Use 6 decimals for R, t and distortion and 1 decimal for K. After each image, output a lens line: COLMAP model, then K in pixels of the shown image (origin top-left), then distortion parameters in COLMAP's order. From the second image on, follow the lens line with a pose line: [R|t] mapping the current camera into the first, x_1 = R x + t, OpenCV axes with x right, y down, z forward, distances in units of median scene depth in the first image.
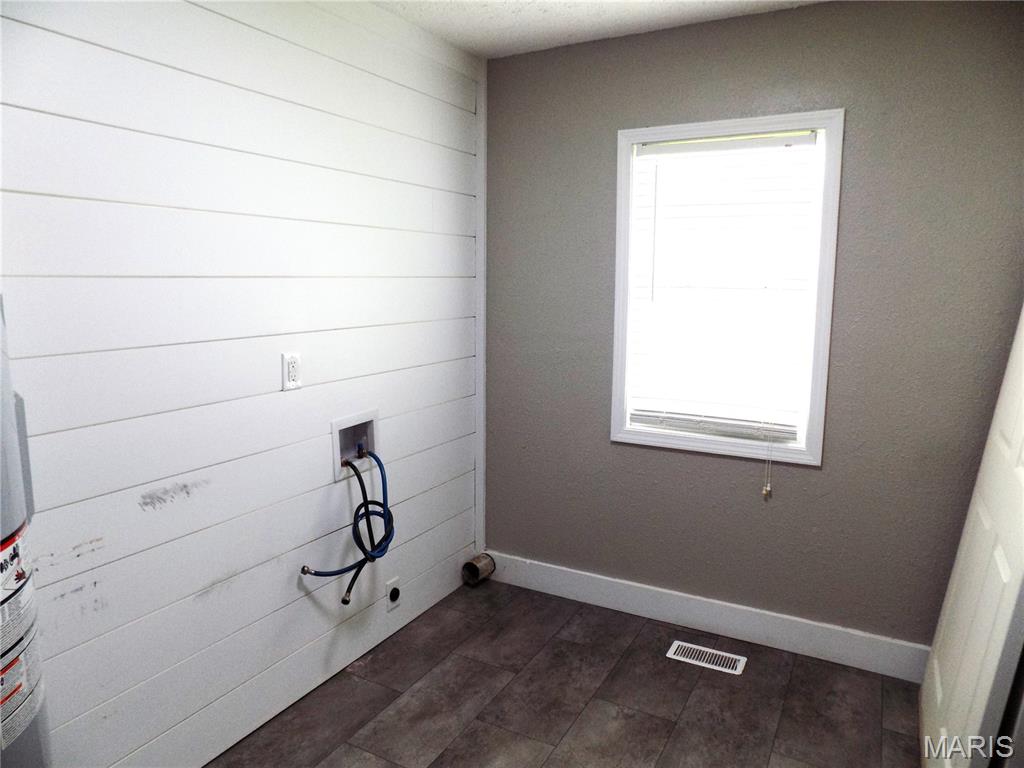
lens RADIAL K [[691.4, 0, 513.0], [0, 691.4, 382.1], [0, 0, 1]] dist [-0.067066, 0.062604]
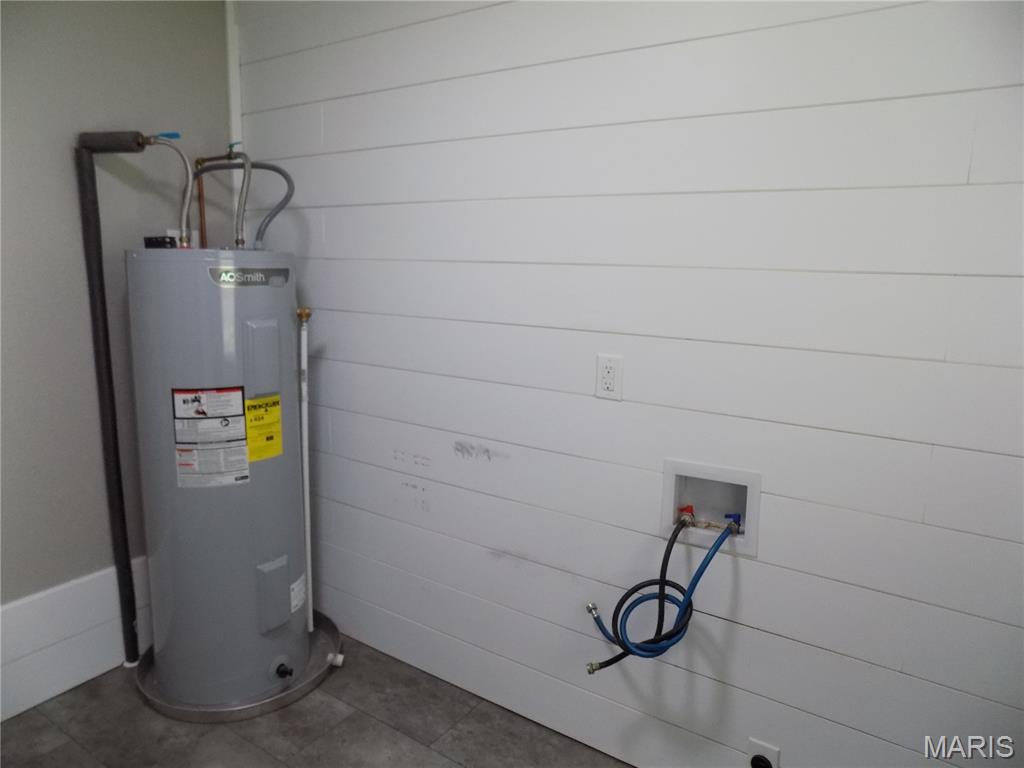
lens RADIAL K [[691.4, 0, 512.1], [0, 691.4, 387.2], [0, 0, 1]] dist [-0.067066, 0.062604]
pose [[-0.095461, 0.170954, -0.980644, 0.600116], [-0.169618, 0.967942, 0.185251, -0.162466], [0.980876, 0.184019, -0.063404, 1.086603]]
